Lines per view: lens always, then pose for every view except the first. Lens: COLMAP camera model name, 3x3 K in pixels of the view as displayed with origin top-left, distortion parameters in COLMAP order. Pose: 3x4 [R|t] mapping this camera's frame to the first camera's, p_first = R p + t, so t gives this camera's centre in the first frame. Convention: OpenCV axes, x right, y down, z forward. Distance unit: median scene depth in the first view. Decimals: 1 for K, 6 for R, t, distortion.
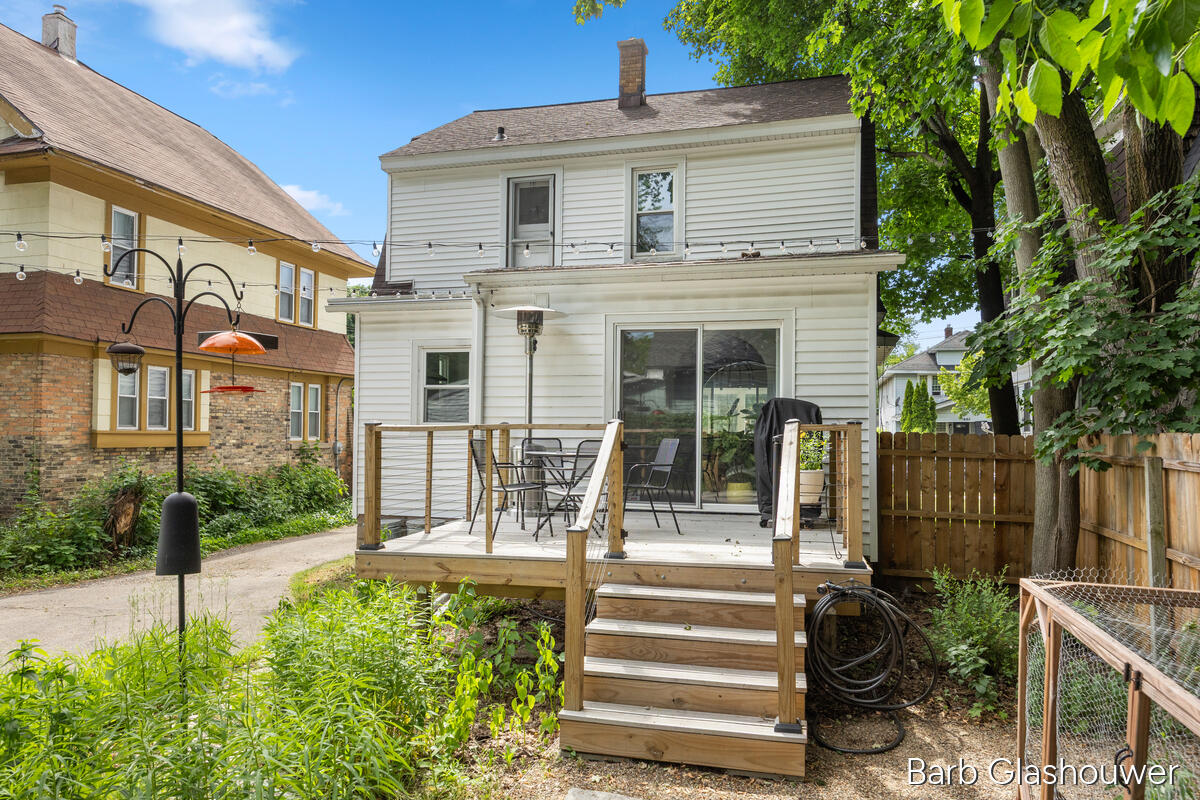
lens RADIAL K [[806.1, 0, 600.0], [0, 806.1, 400.0], [0, 0, 1]] dist [0.000128, 0.000028]
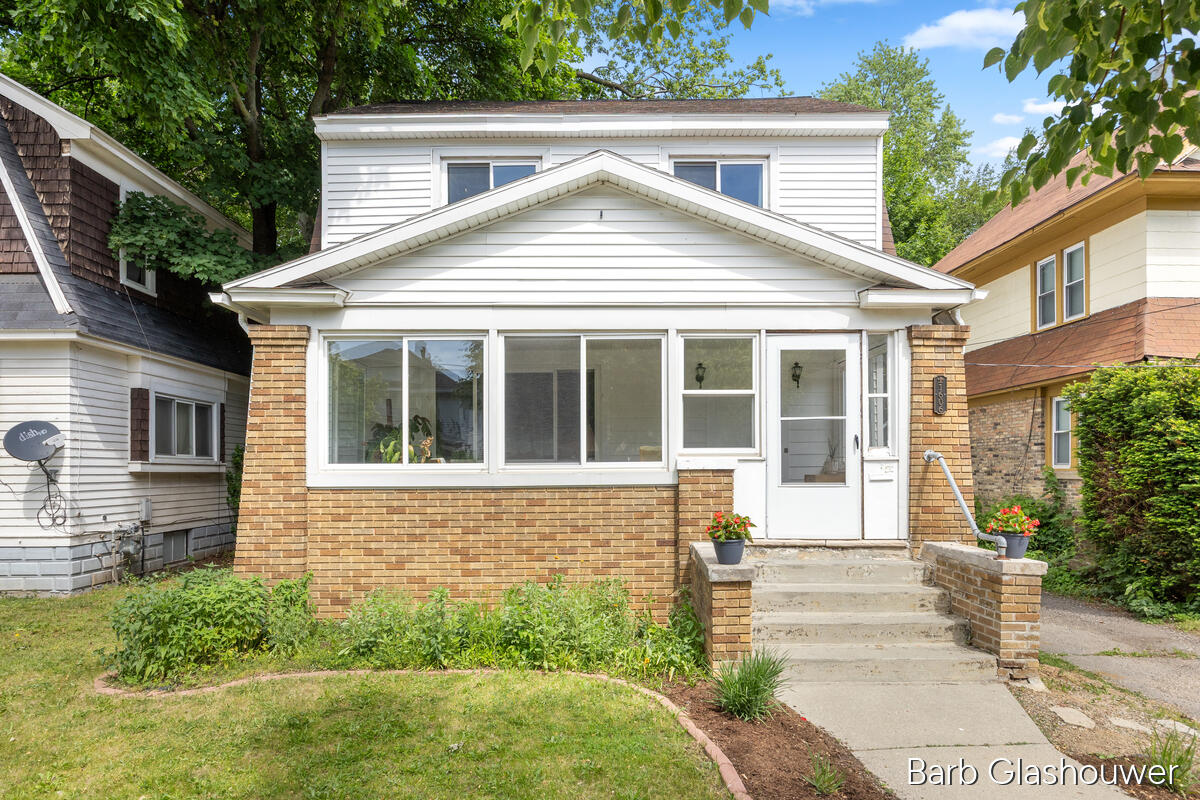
lens RADIAL K [[1379.8, 0, 600.0], [0, 1379.8, 400.0], [0, 0, 1]] dist [0.000233, -0.000370]
pose [[-0.965329, -0.017369, -0.260457, 0.475968], [0.007184, 0.995638, -0.093021, 0.118958], [0.260937, -0.091667, -0.960994, 2.459007]]
